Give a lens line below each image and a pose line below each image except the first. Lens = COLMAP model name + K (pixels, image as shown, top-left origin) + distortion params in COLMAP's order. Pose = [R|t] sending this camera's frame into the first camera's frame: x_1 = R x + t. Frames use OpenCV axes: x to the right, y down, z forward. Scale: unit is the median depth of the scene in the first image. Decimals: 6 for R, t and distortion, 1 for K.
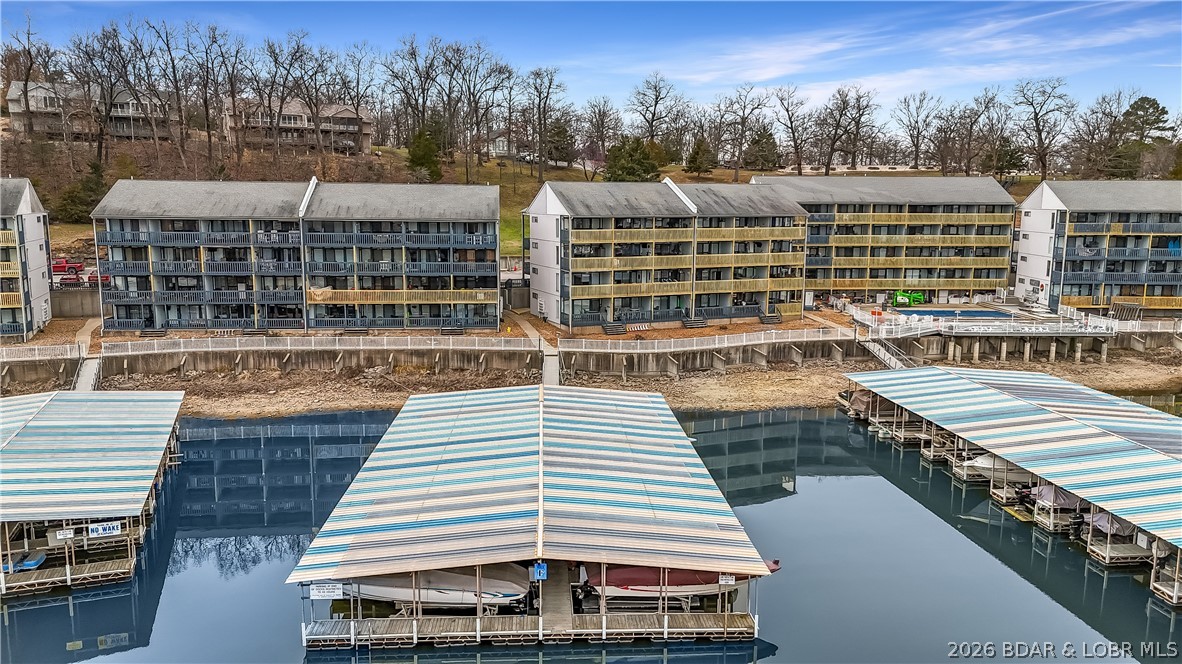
lens RADIAL K [[874.7, 0, 591.0], [0, 874.7, 332.0], [0, 0, 1]] dist [0.079178, -0.077333]
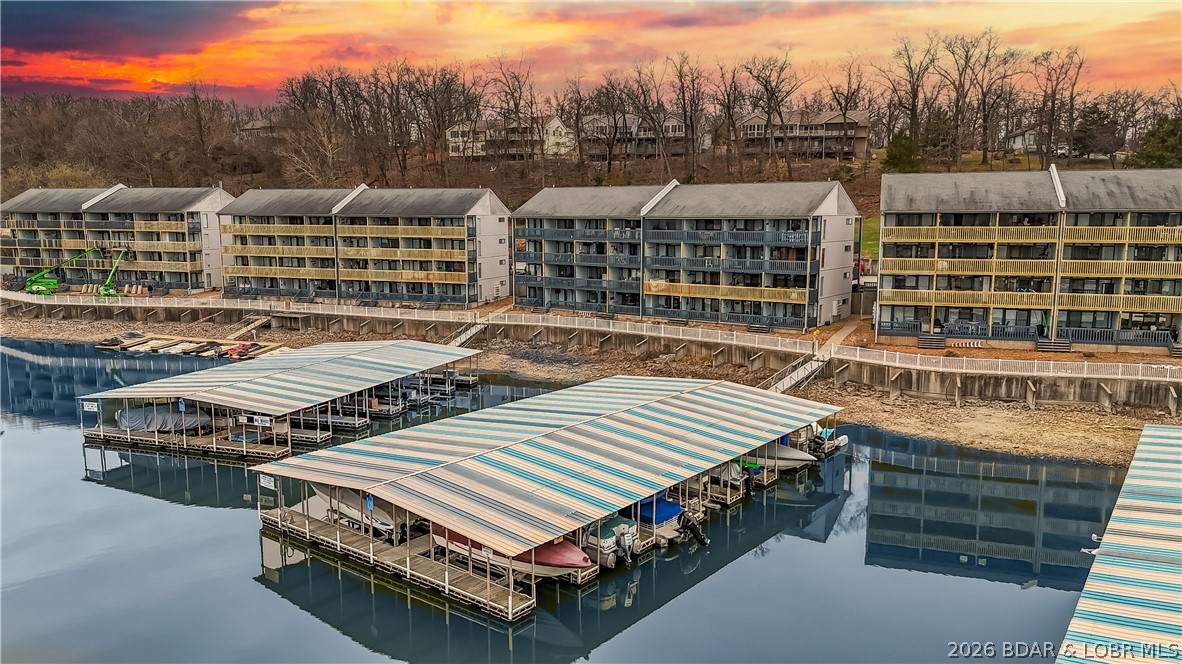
lens RADIAL K [[874.7, 0, 591.0], [0, 874.7, 332.0], [0, 0, 1]] dist [0.079178, -0.077333]
pose [[0.741841, 0.083770, -0.665323, 0.354220], [-0.093639, 0.995386, 0.020919, -0.000398], [0.664005, 0.046782, 0.746263, 0.127030]]
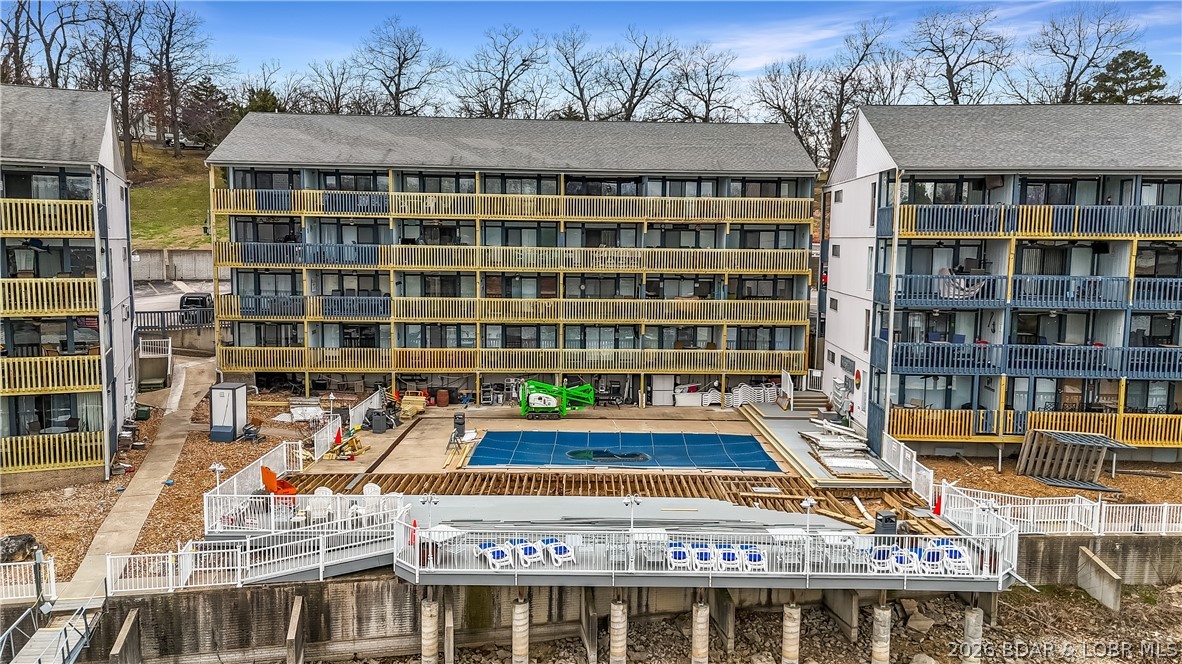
lens RADIAL K [[874.7, 0, 591.0], [0, 874.7, 332.0], [0, 0, 1]] dist [0.079178, -0.077333]
pose [[0.999983, 0.005722, 0.000537, 0.469464], [-0.005689, 0.998790, -0.048842, -0.061230], [-0.000816, 0.048838, 0.998806, 0.738327]]
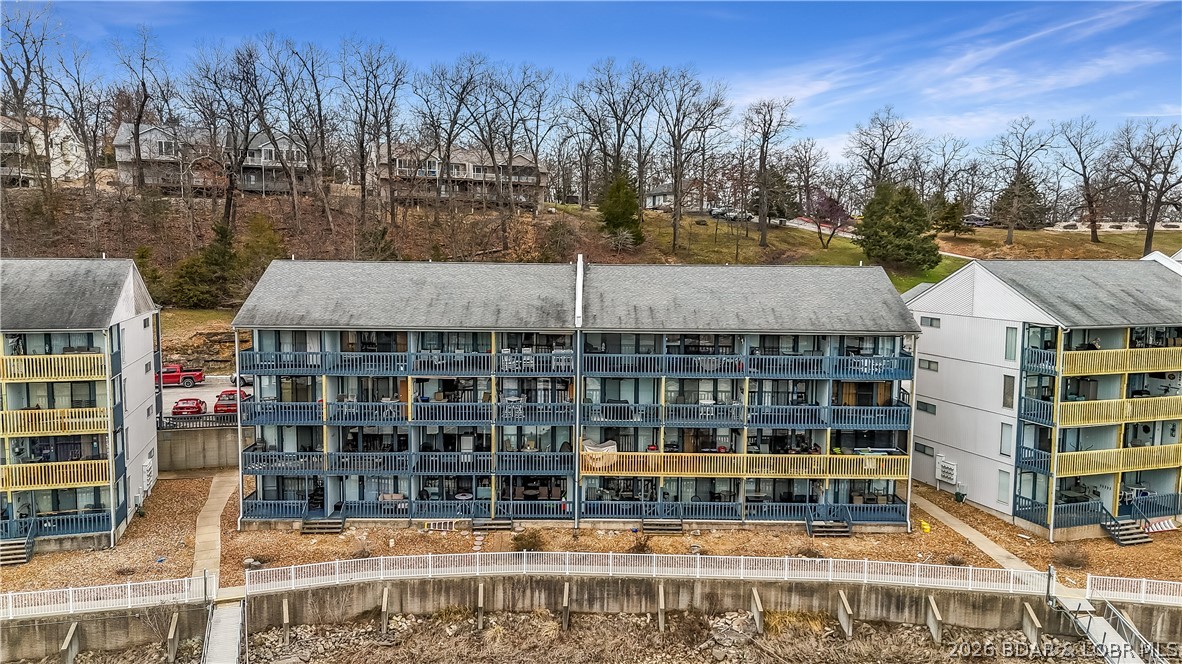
lens RADIAL K [[874.7, 0, 591.0], [0, 874.7, 332.0], [0, 0, 1]] dist [0.079178, -0.077333]
pose [[0.996147, 0.011097, -0.086999, -0.256058], [-0.016068, 0.998265, -0.056646, -0.090167], [0.086219, 0.057826, 0.994597, 0.411107]]
